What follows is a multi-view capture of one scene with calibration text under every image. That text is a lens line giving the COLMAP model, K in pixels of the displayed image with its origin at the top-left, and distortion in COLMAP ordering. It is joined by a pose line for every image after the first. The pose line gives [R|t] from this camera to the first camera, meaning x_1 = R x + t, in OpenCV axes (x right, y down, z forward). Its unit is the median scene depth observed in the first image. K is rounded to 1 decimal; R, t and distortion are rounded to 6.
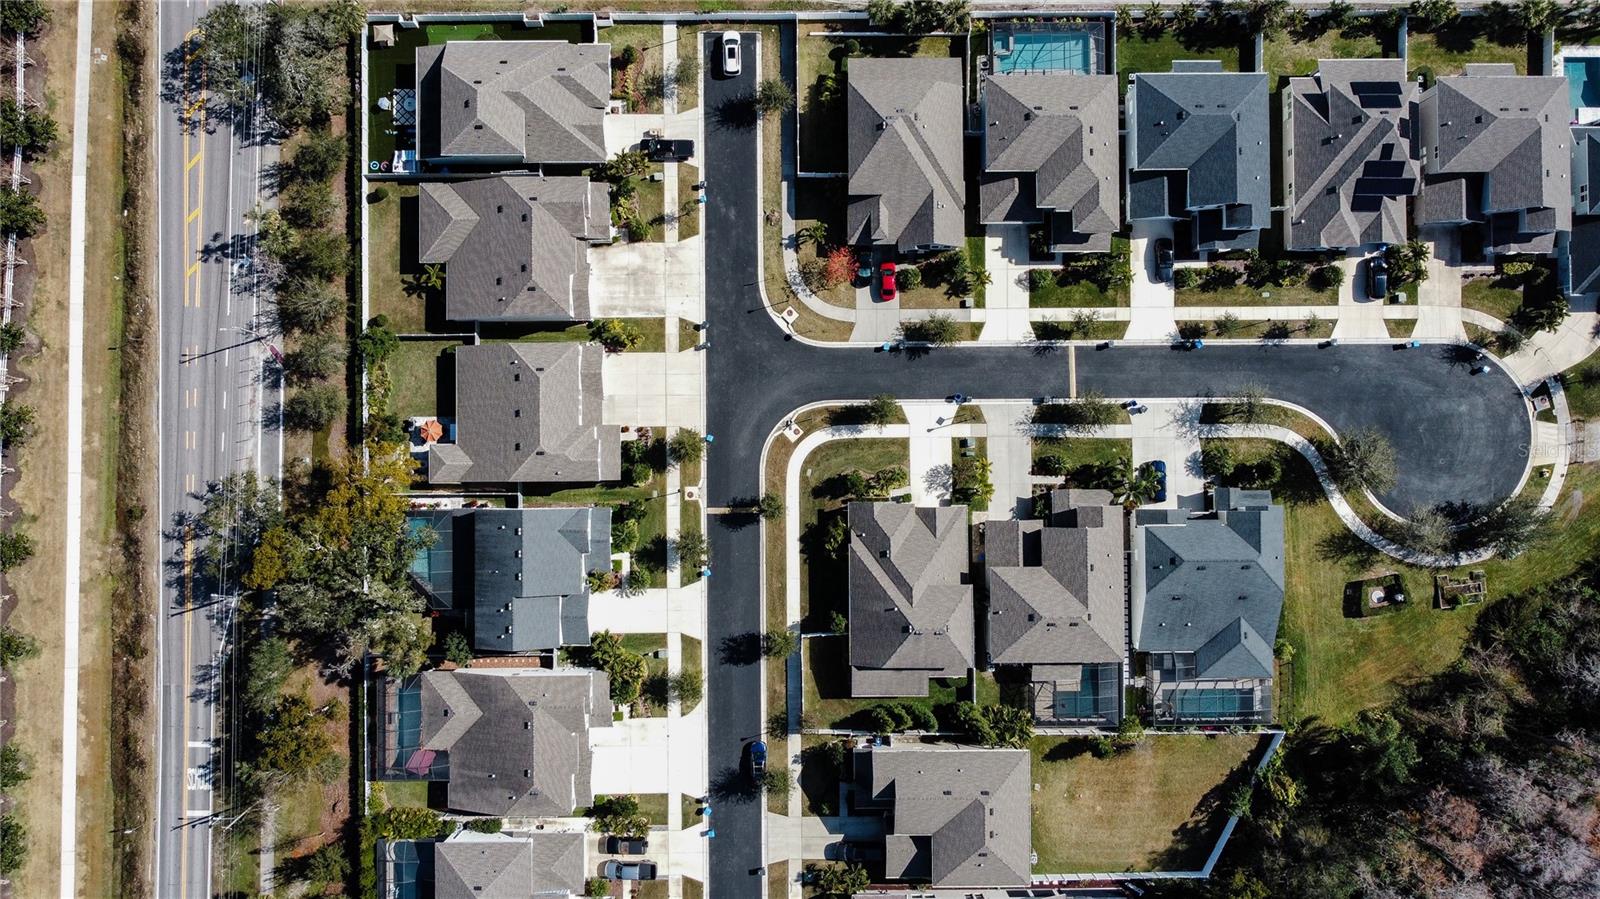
lens RADIAL K [[1210.8, 0, 793.9], [0, 1210.8, 443.6], [0, 0, 1]] dist [-0.000145, -0.006176]
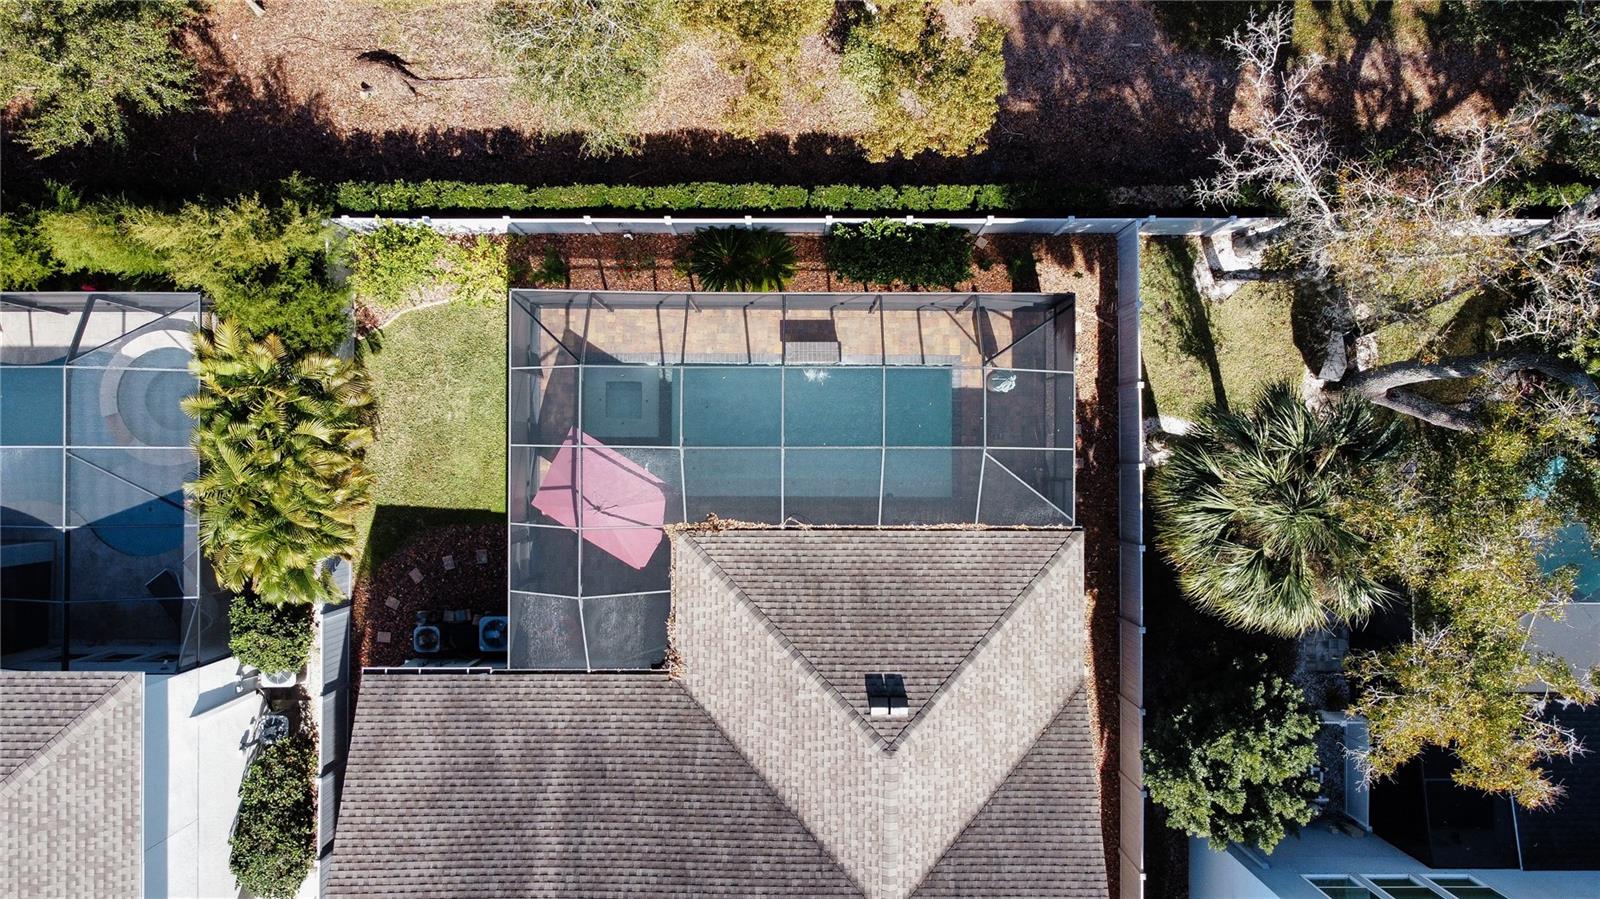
lens RADIAL K [[1210.8, 0, 793.9], [0, 1210.8, 443.6], [0, 0, 1]] dist [-0.000145, -0.006176]
pose [[-0.007492, 0.999731, -0.021940, -0.309688], [-0.999944, -0.007325, 0.007697, 0.227511], [0.007534, 0.021996, 0.999730, 0.793283]]
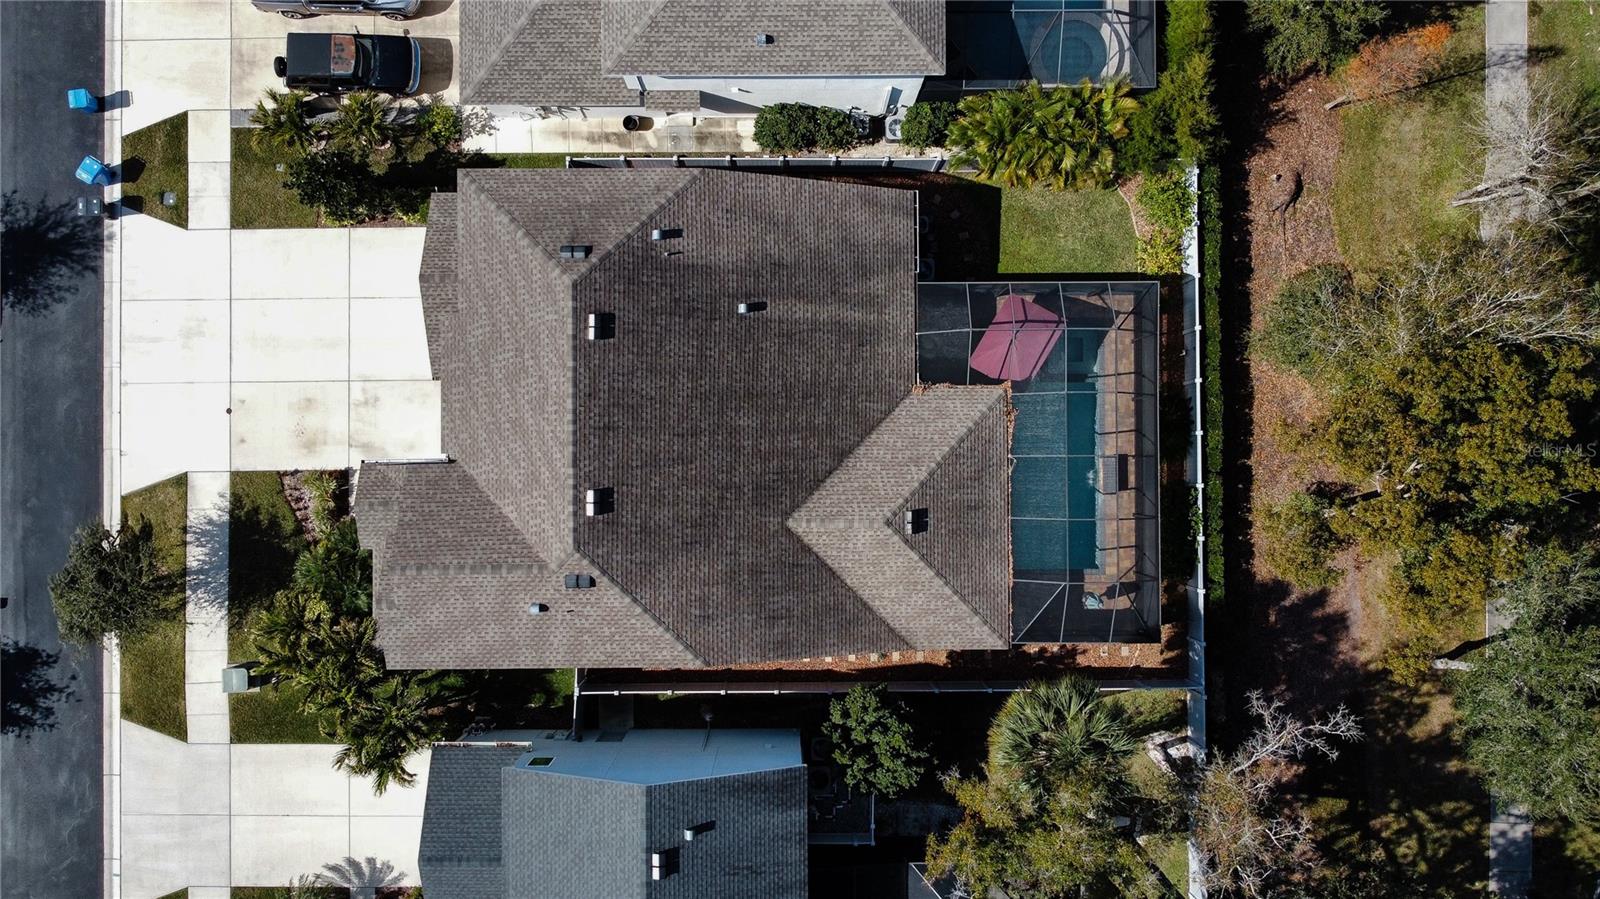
lens RADIAL K [[1257.5, 0, 793.2], [0, 1257.5, 442.2], [0, 0, 1]] dist [-0.003033, -0.004984]
pose [[-0.999930, -0.001527, -0.011763, -0.245475], [0.001150, -0.999485, 0.032057, 0.224216], [-0.011806, 0.032042, 0.999417, 0.677914]]
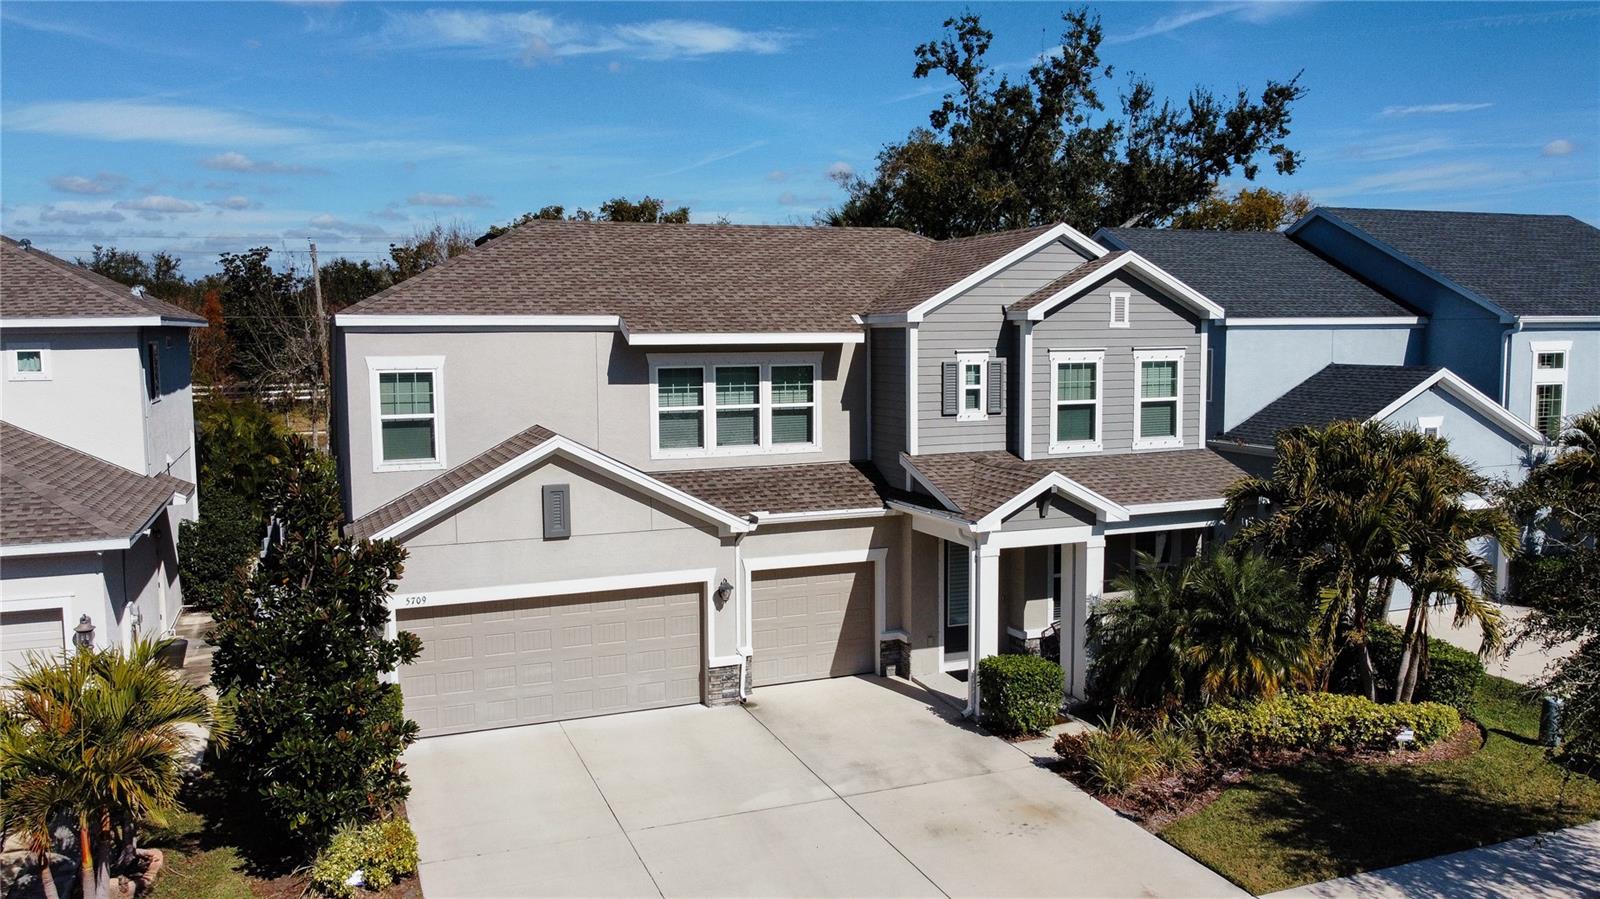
lens RADIAL K [[1210.8, 0, 793.9], [0, 1210.8, 443.6], [0, 0, 1]] dist [-0.000145, -0.006176]
pose [[0.358379, 0.080082, -0.930135, -0.030139], [-0.933297, 0.055118, -0.354851, 0.294296], [0.022850, 0.995263, 0.094494, 0.956701]]
